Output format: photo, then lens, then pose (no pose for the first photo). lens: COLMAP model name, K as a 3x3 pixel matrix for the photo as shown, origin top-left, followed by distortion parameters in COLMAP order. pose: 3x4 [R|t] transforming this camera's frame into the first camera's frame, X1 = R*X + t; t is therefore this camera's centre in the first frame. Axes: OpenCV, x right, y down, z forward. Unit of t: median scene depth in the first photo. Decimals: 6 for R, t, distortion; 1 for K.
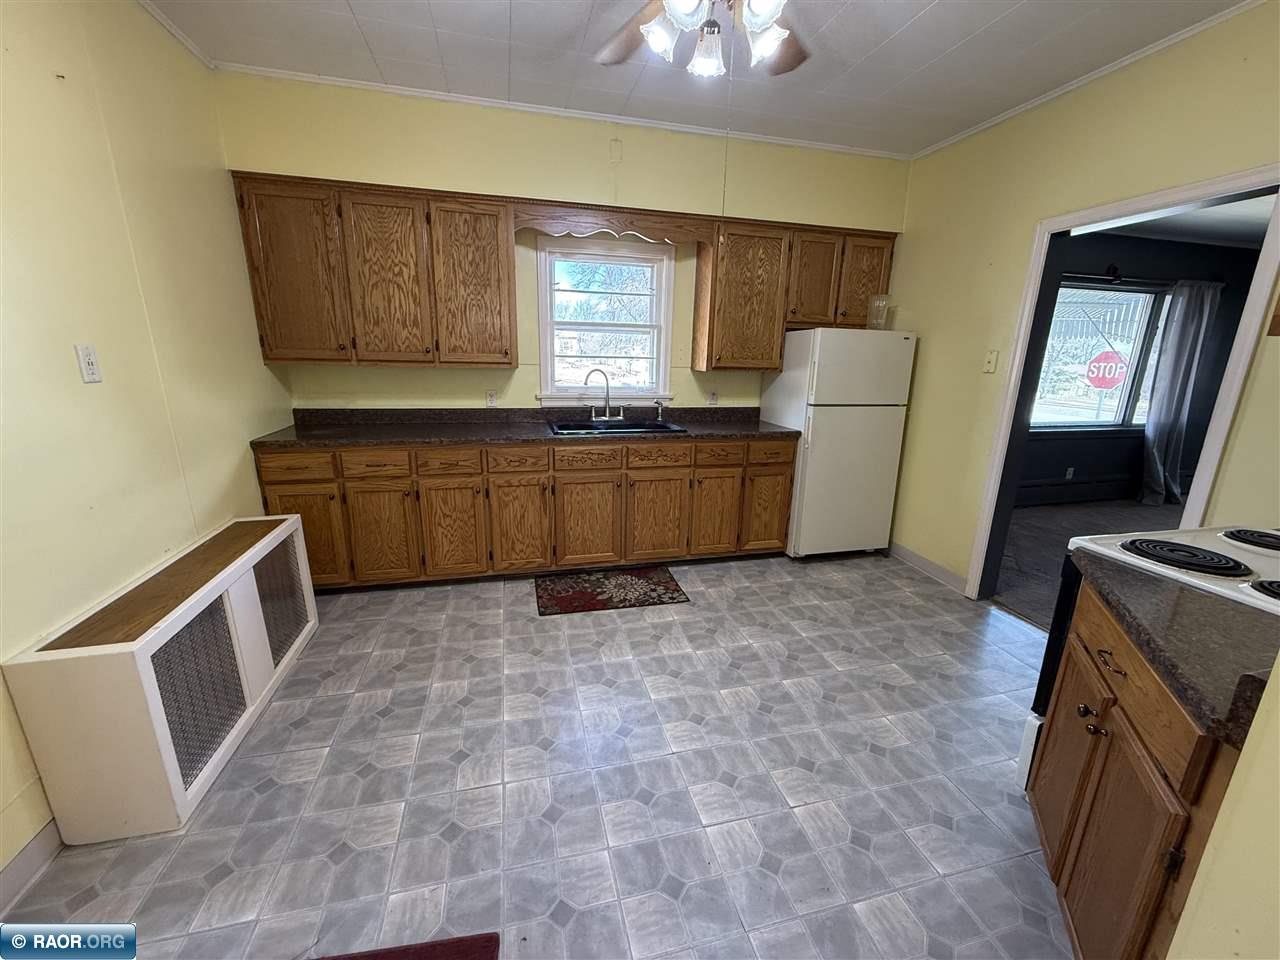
lens RADIAL K [[509.5, 0, 639.0], [0, 509.5, 481.3], [0, 0, 1]] dist [0.000765, -0.000561]
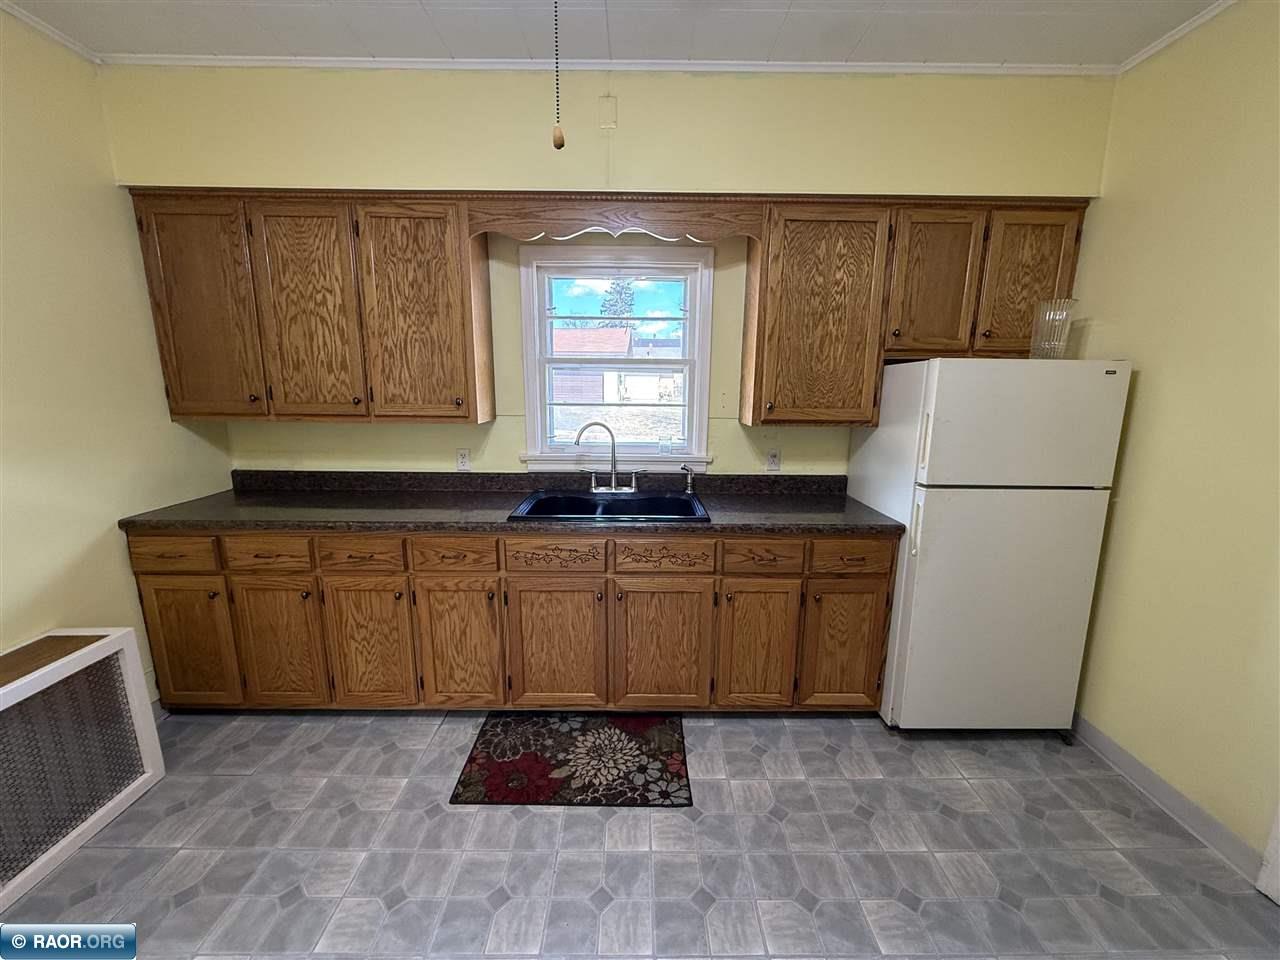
lens RADIAL K [[509.5, 0, 639.0], [0, 509.5, 481.3], [0, 0, 1]] dist [0.000765, -0.000561]
pose [[0.970694, 0.032250, -0.238147, 0.164990], [-0.046744, 0.997366, -0.055465, -0.110569], [0.235731, 0.064972, 0.969644, 0.356792]]
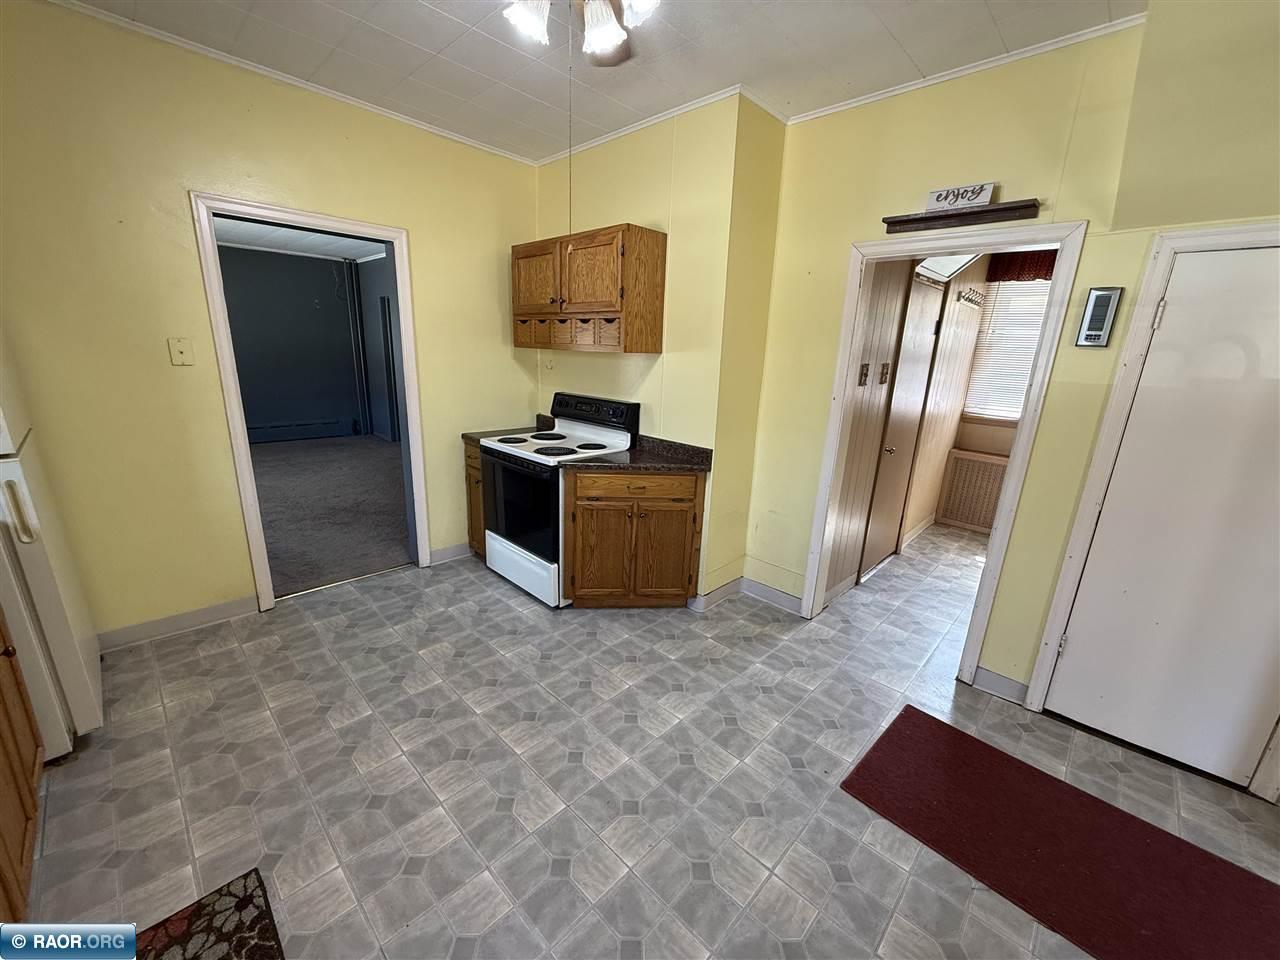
lens RADIAL K [[509.5, 0, 639.0], [0, 509.5, 481.3], [0, 0, 1]] dist [0.000765, -0.000561]
pose [[-0.525555, -0.257223, 0.810943, -0.383991], [0.161054, 0.905882, 0.391712, -0.229806], [-0.835376, 0.336472, -0.434664, 0.750814]]
